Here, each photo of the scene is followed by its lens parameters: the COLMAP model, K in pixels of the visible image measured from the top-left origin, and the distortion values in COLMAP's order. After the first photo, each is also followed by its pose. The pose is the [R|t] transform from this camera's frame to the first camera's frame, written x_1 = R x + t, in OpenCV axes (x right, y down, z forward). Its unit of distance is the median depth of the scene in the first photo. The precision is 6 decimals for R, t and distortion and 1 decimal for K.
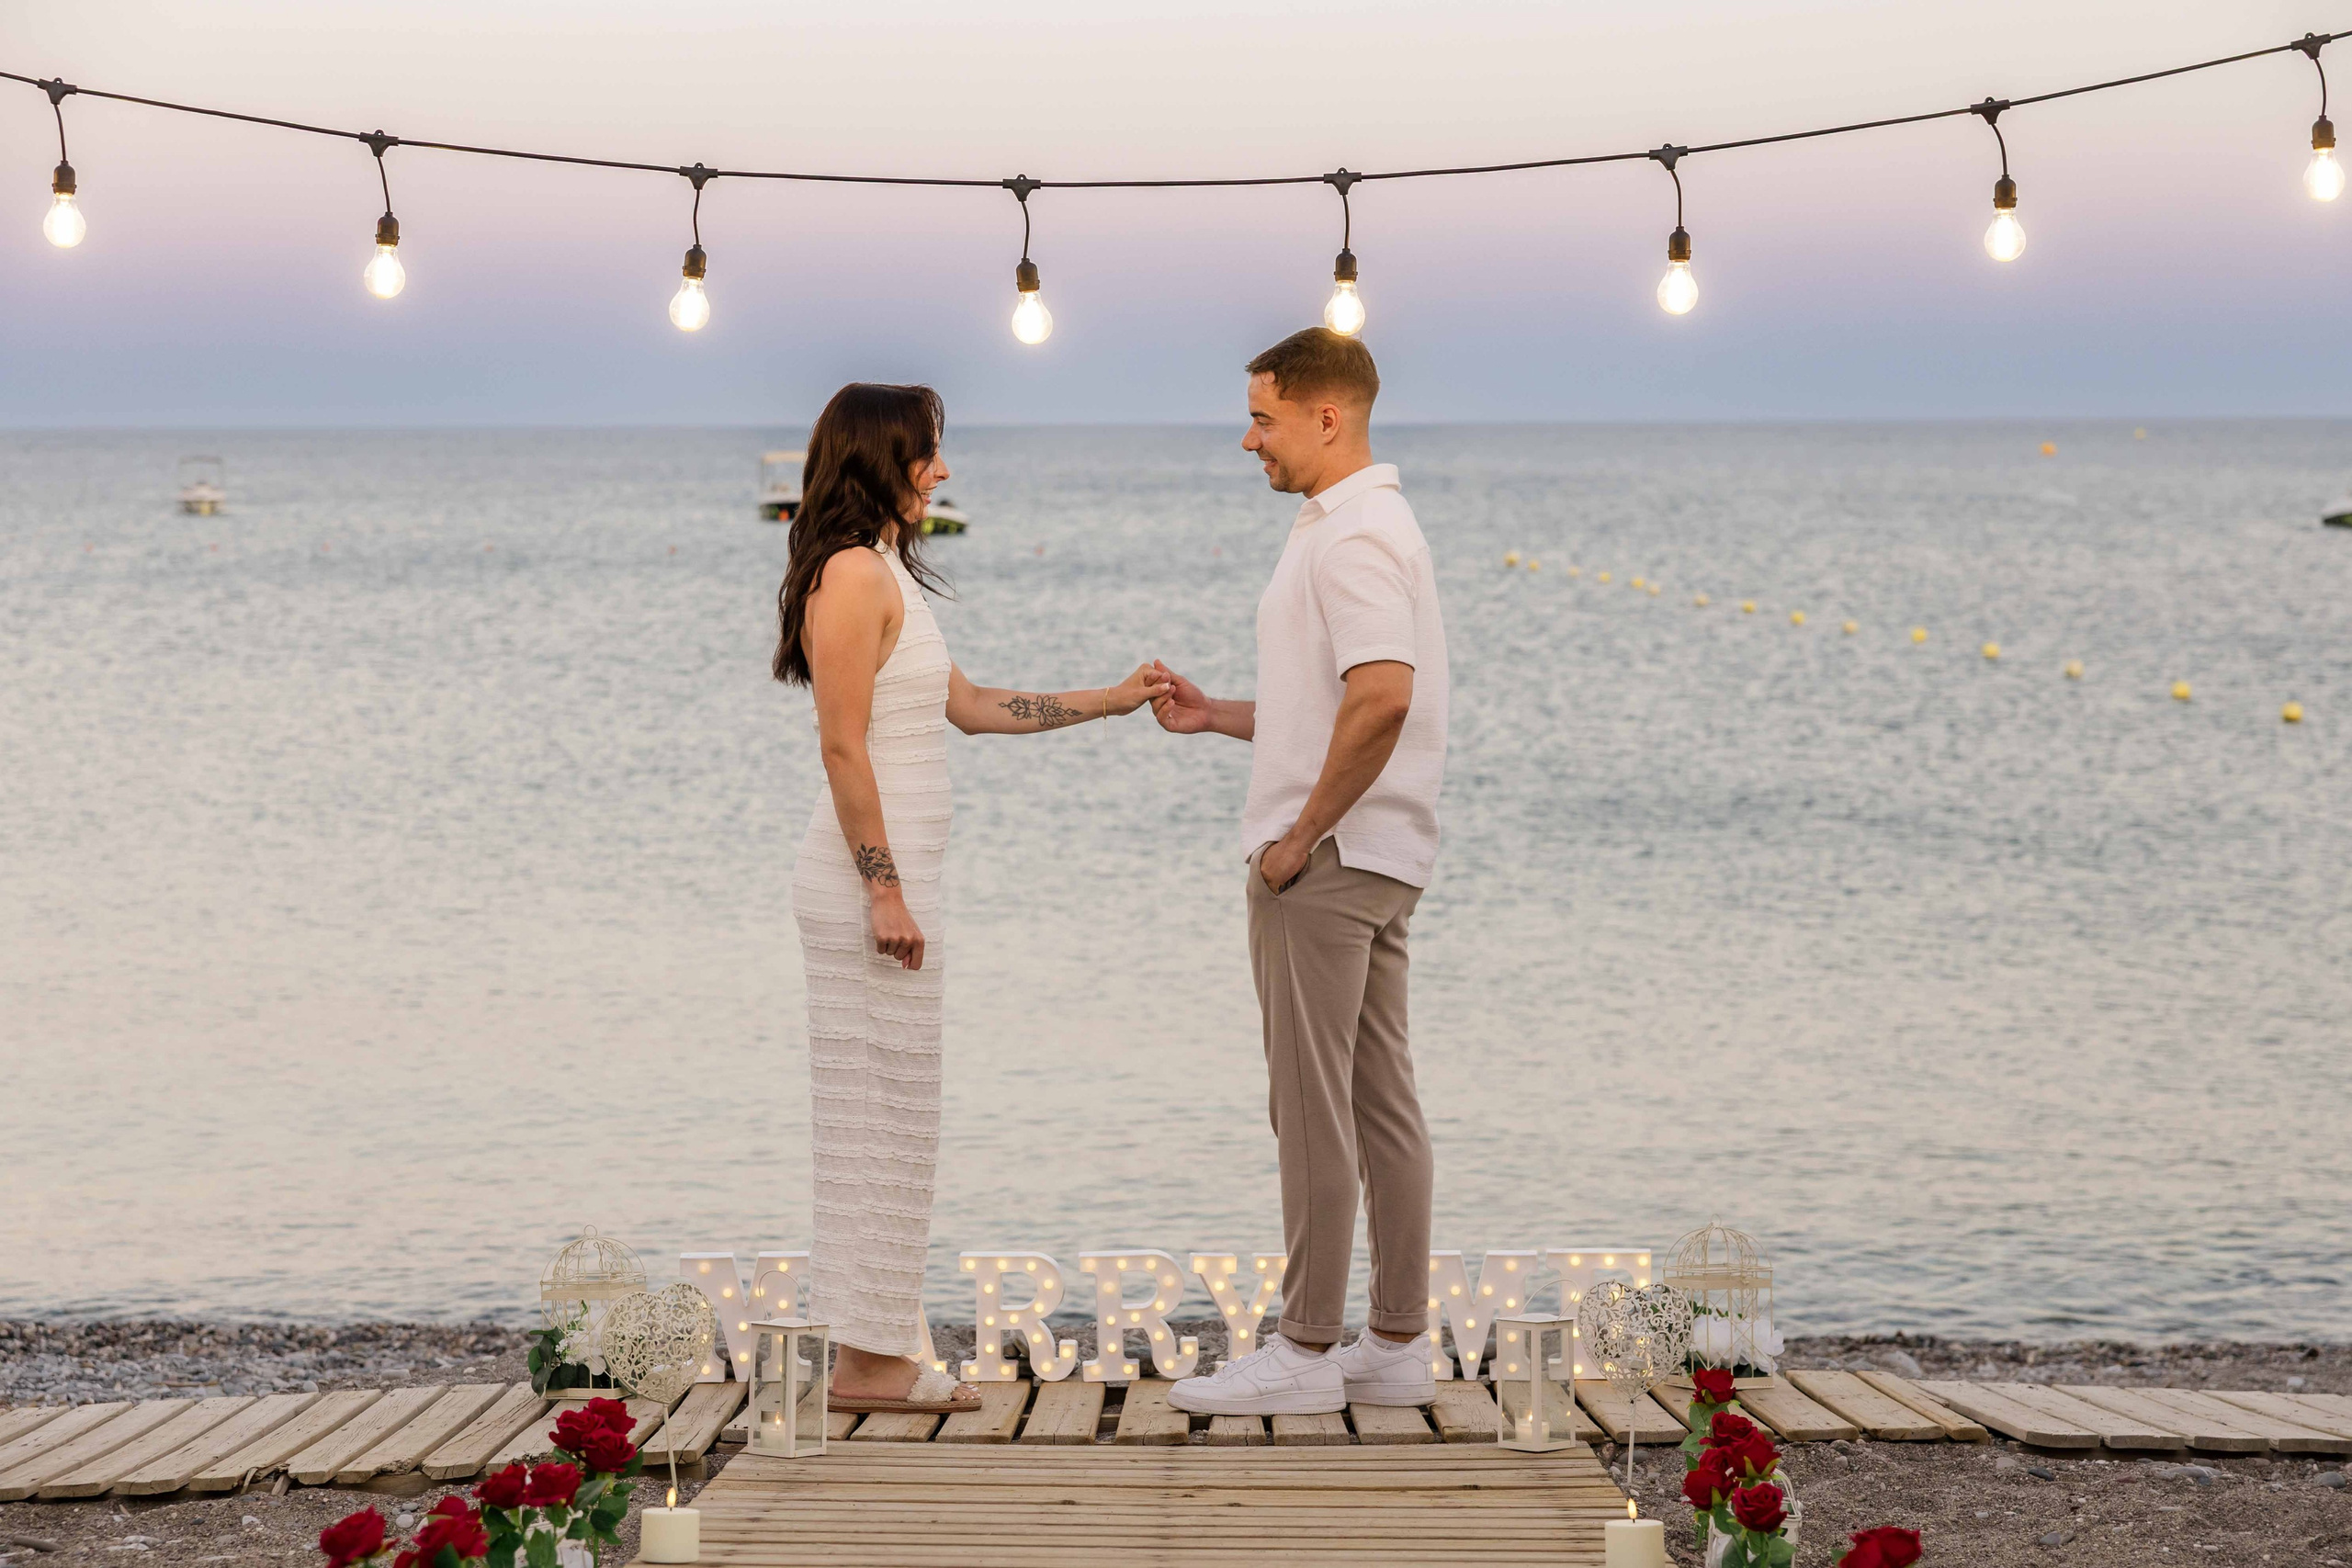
lens RADIAL K [[4543.3, 0, 1291.5], [0, 4543.3, 779.9], [0, 0, 1]] dist [0.041358, 0.000000]
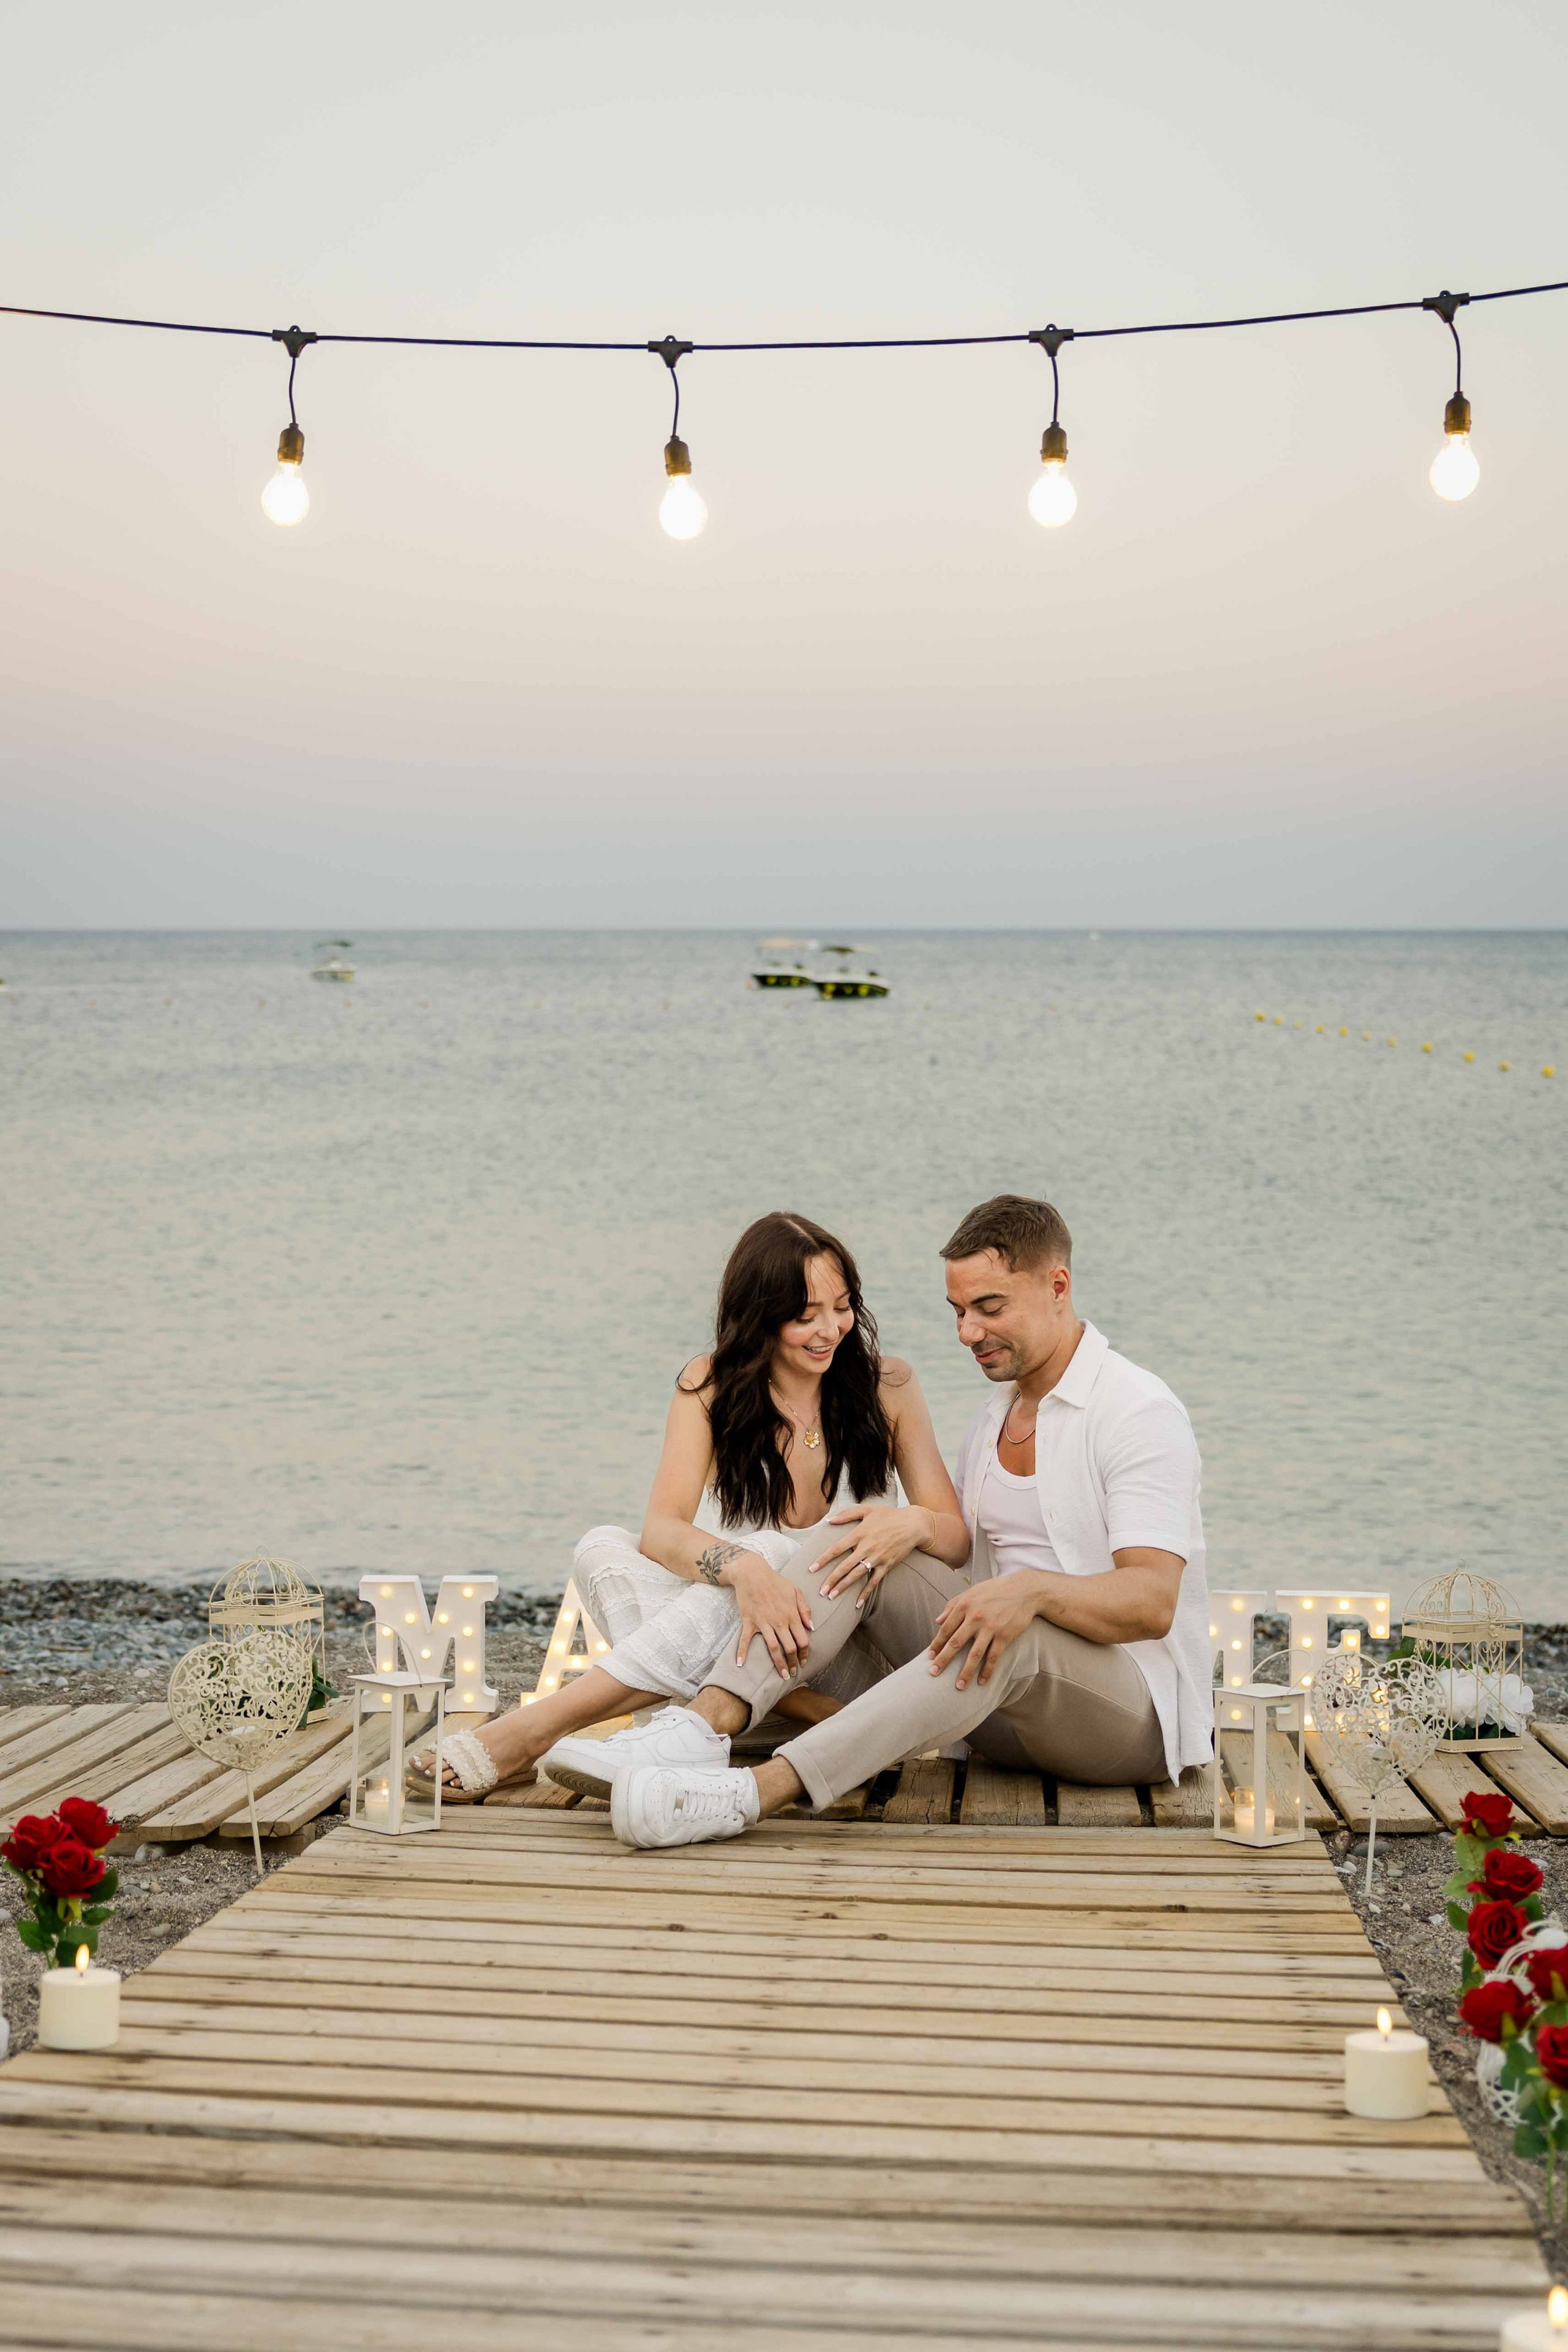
lens RADIAL K [[2852.2, 0, 890.5], [0, 2852.2, 1328.3], [0, 0, 1]] dist [-0.004630, 0.000000]
pose [[0.996528, 0.015246, -0.081849, 0.027247], [-0.011388, 0.998811, 0.047404, 0.025236], [0.082474, -0.046307, 0.995517, 0.464577]]
